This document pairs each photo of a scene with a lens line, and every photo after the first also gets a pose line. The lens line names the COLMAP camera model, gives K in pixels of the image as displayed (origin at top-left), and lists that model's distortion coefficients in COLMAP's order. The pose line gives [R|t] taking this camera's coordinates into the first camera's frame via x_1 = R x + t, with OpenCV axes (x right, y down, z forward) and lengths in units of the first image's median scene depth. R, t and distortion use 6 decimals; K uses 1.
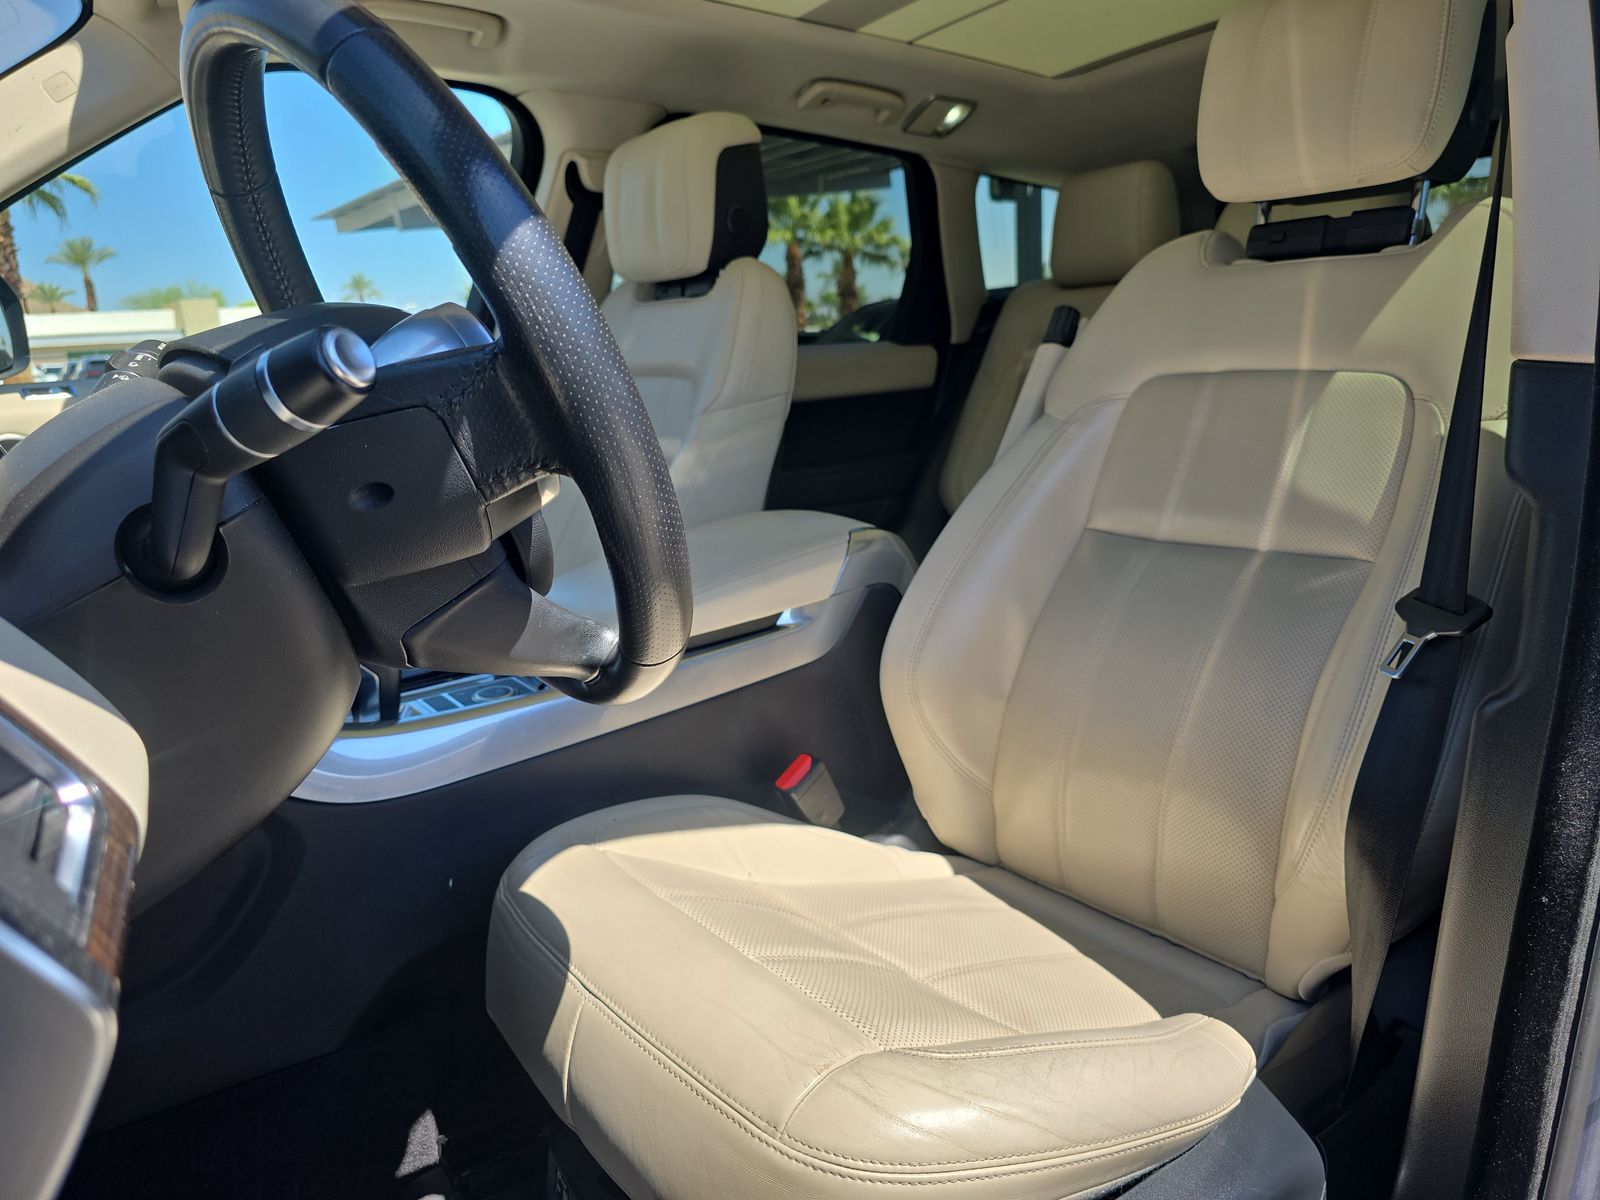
lens RADIAL K [[1119.5, 0, 802.0], [0, 1119.5, 612.1], [0, 0, 1]] dist [0.028638, -0.032698]
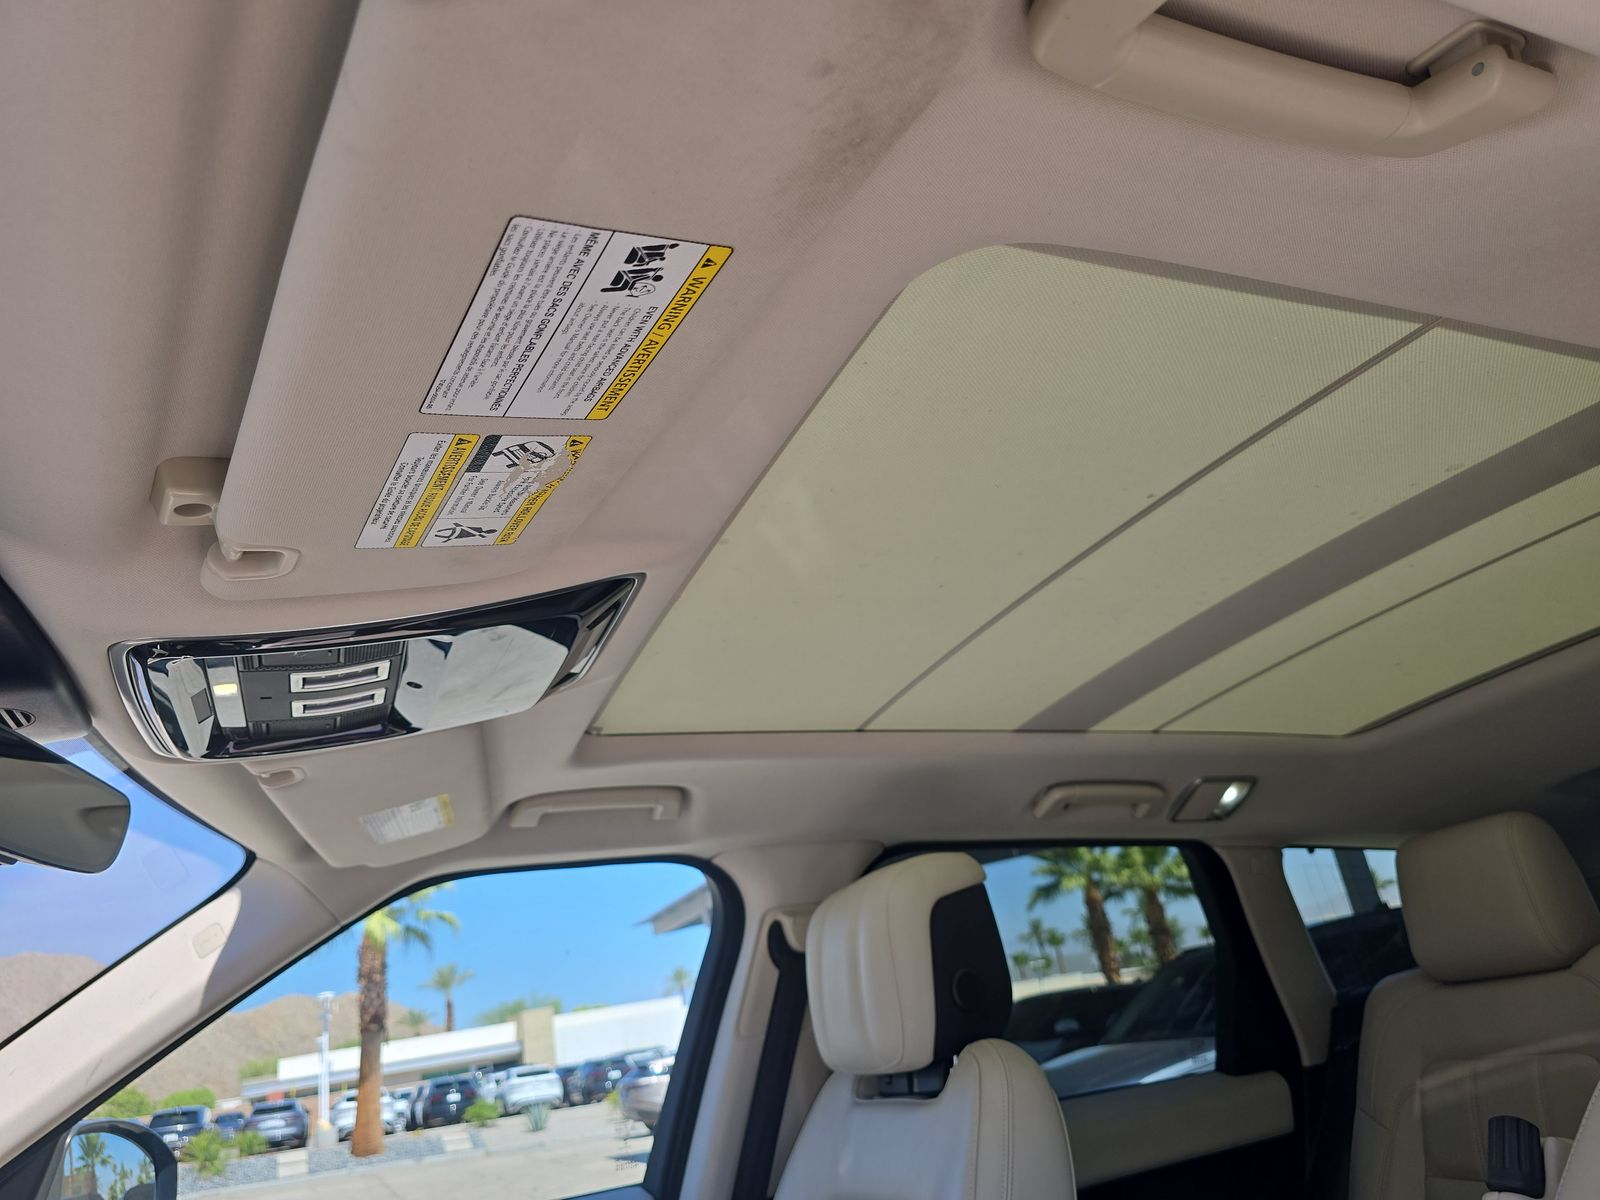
lens RADIAL K [[1119.5, 0, 802.0], [0, 1119.5, 612.1], [0, 0, 1]] dist [0.028638, -0.032698]
pose [[0.959895, -0.183547, -0.211923, 0.031748], [0.040688, 0.839099, -0.542455, -0.117178], [0.277390, 0.512078, 0.812915, 0.169294]]
